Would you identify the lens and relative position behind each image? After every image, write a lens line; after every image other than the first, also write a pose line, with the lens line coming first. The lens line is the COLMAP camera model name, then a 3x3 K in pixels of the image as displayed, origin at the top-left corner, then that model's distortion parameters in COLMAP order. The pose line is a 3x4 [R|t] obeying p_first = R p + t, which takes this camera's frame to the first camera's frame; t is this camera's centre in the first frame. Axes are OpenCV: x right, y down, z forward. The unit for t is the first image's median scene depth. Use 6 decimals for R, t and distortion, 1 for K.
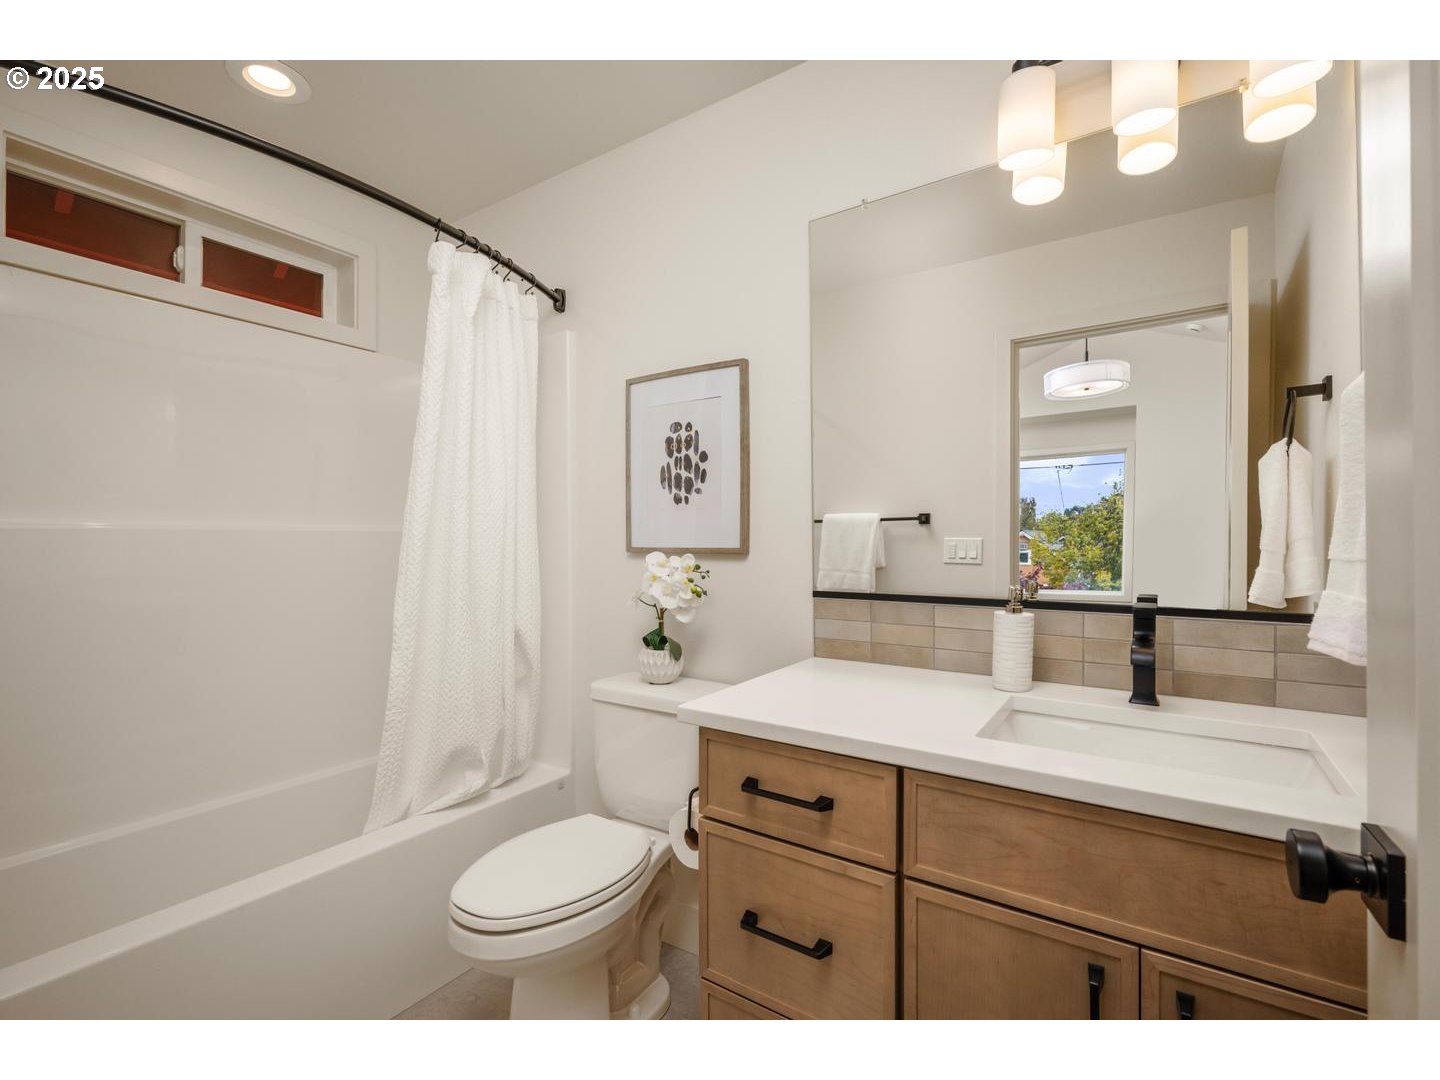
lens RADIAL K [[659.0, 0, 738.5], [0, 659.0, 539.8], [0, 0, 1]] dist [-0.021316, 0.000013]
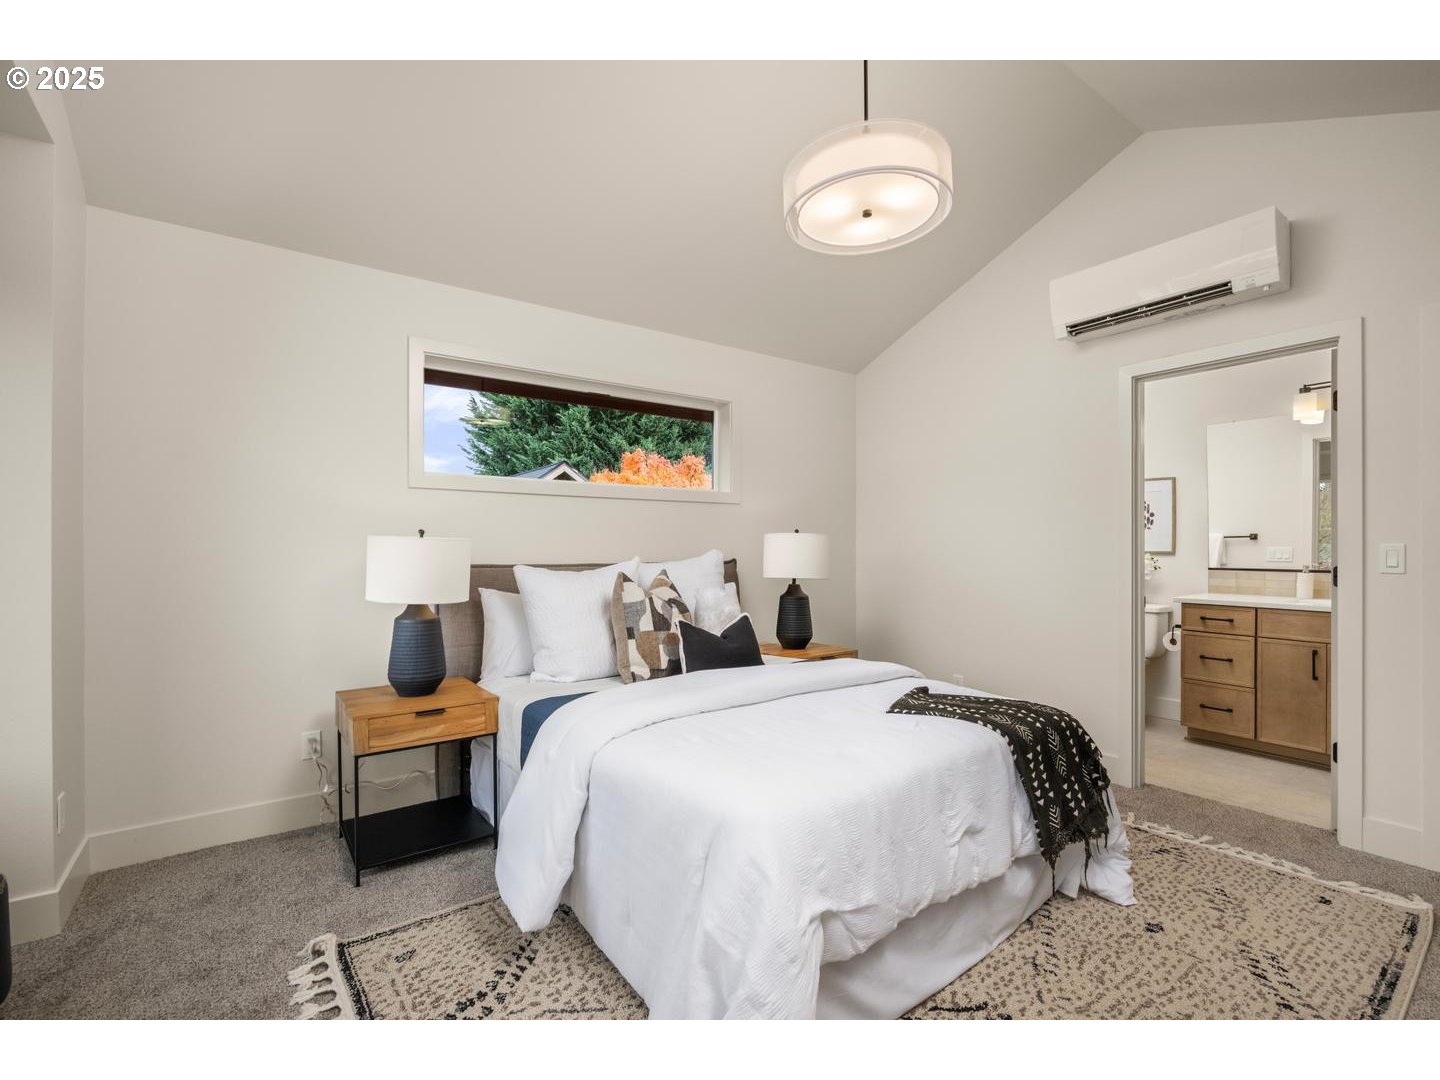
lens RADIAL K [[659.0, 0, 738.5], [0, 659.0, 539.8], [0, 0, 1]] dist [-0.021316, 0.000013]
pose [[0.930933, -0.001821, -0.365185, -0.631389], [-0.002650, 0.999928, -0.011743, 0.001788], [0.365180, 0.011900, 0.930861, -1.941928]]
